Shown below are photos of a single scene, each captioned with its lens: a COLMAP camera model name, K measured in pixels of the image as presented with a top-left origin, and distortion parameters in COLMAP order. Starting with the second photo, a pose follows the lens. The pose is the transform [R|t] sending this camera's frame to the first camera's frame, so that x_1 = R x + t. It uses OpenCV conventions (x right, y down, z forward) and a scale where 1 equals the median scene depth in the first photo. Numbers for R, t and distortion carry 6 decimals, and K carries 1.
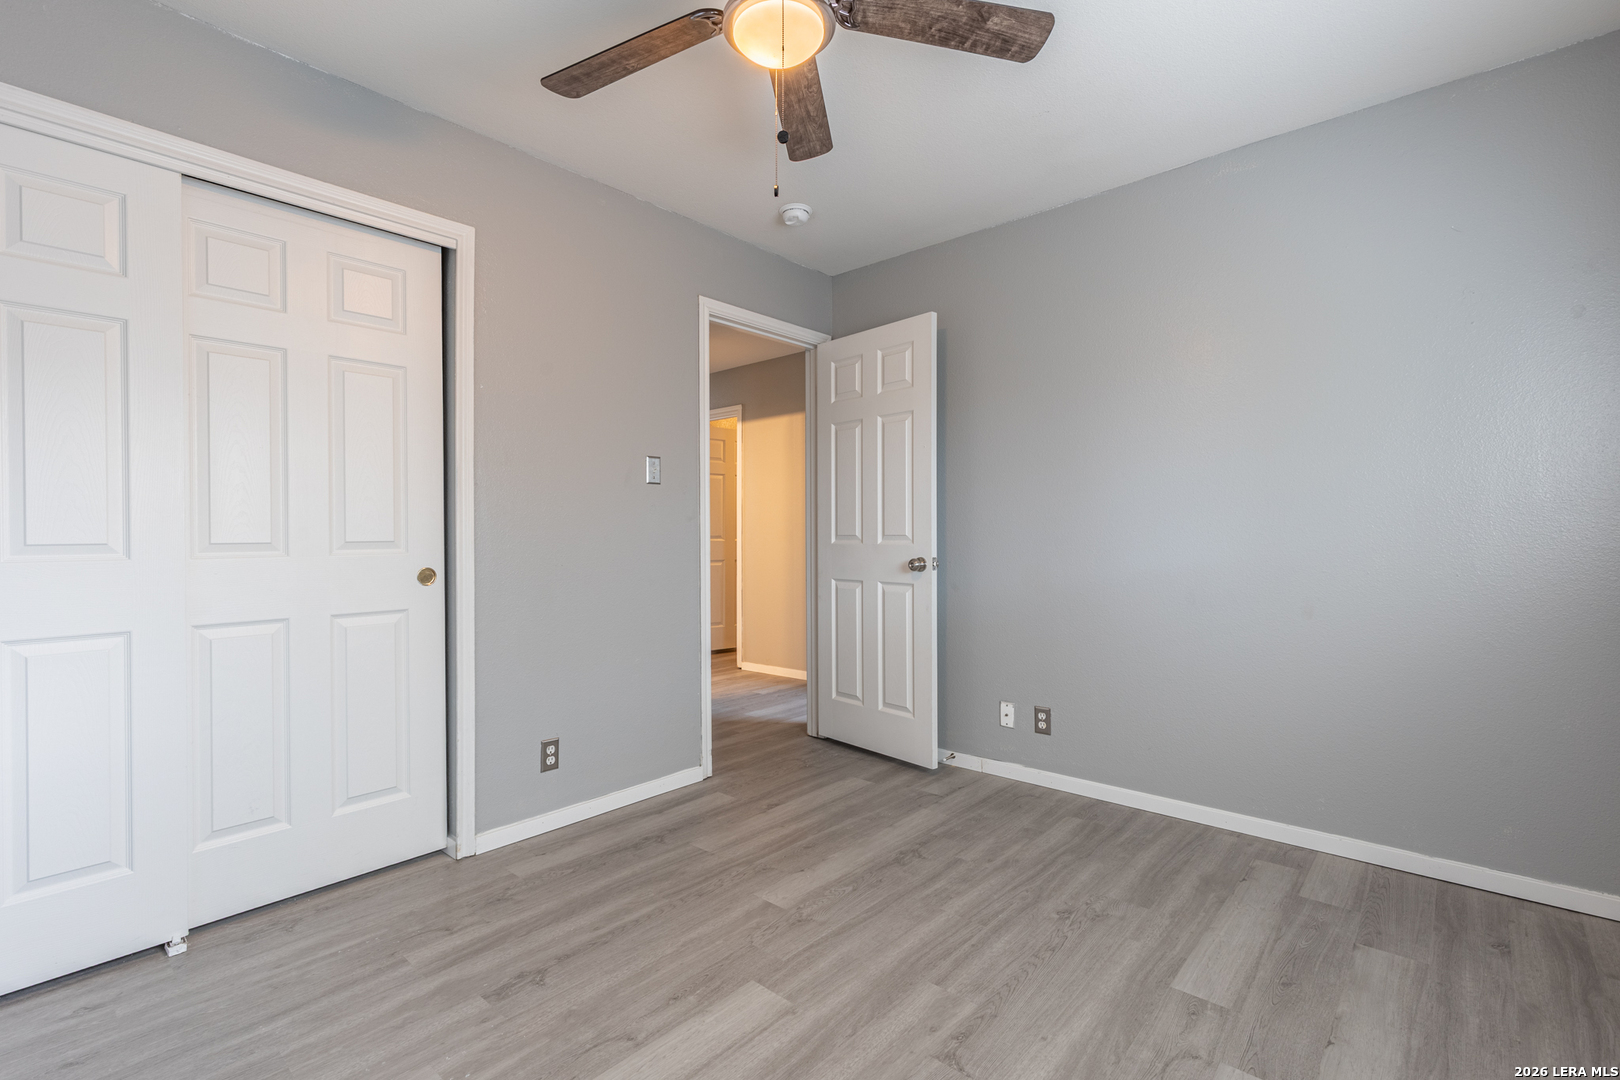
lens RADIAL K [[733.5, 0, 815.1], [0, 733.5, 534.8], [0, 0, 1]] dist [0.008318, -0.000640]
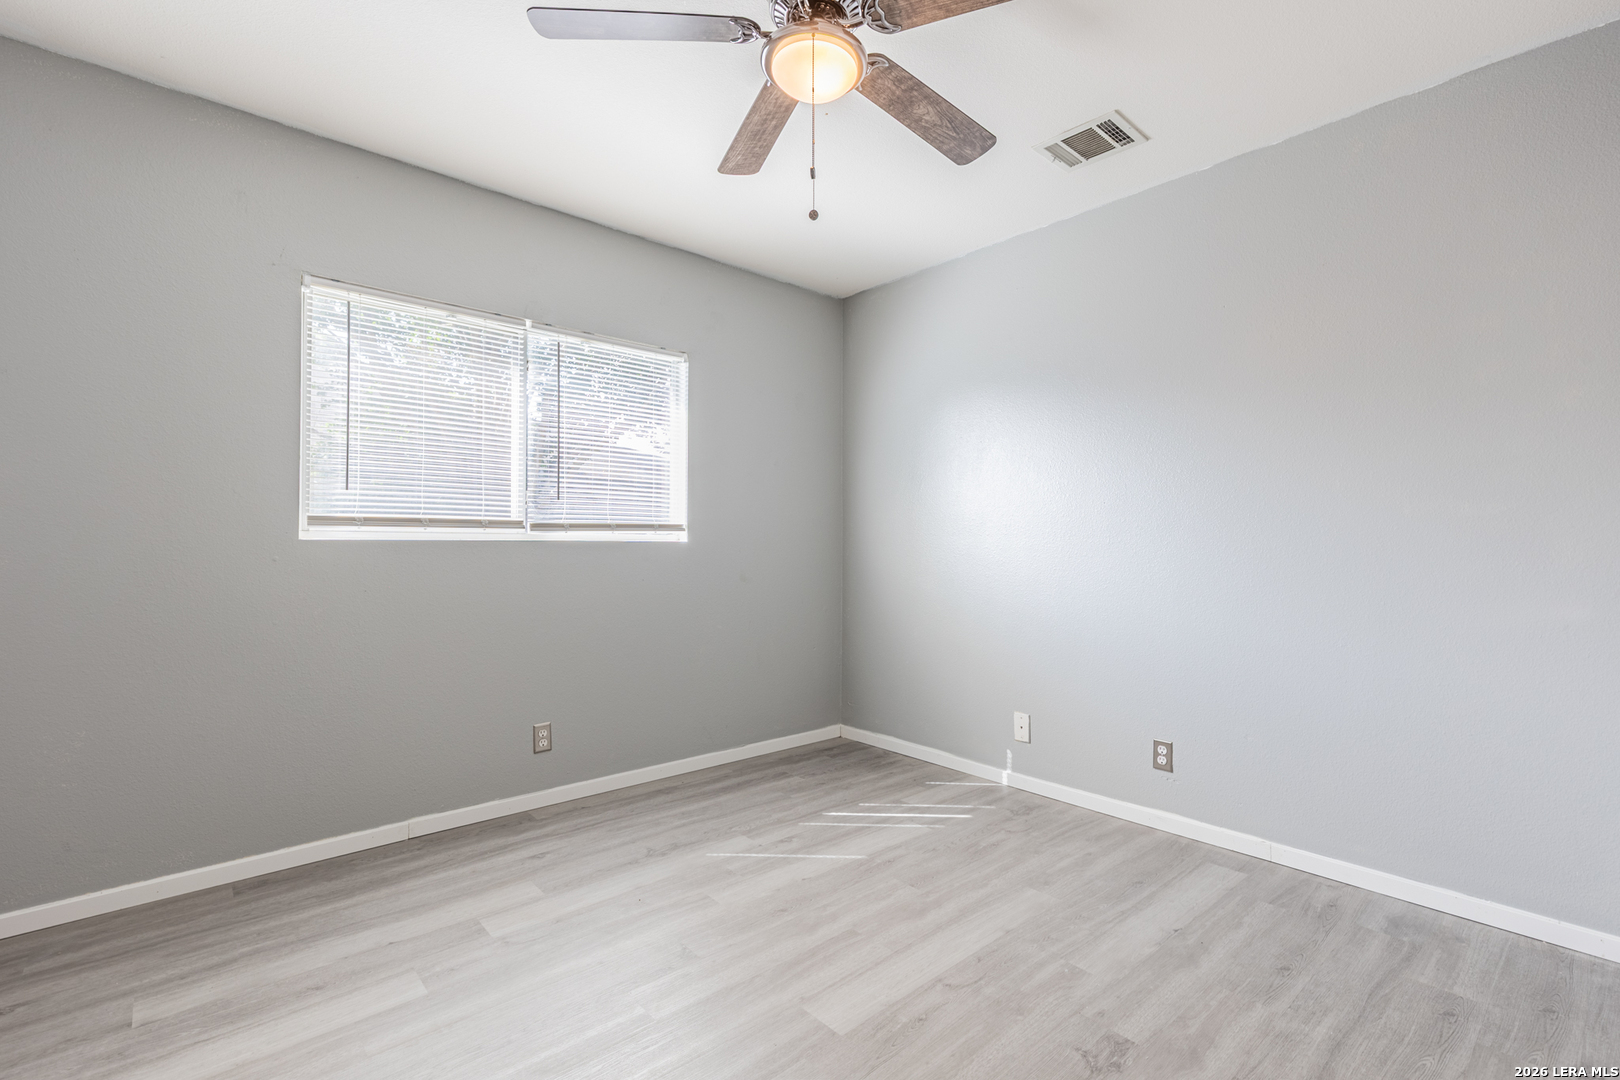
lens RADIAL K [[733.5, 0, 815.1], [0, 733.5, 534.8], [0, 0, 1]] dist [0.008318, -0.000640]
pose [[-0.992641, 0.007535, 0.120861, -0.175630], [0.004946, 0.999752, -0.021708, 0.009542], [-0.120994, -0.020950, -0.992432, 2.015786]]
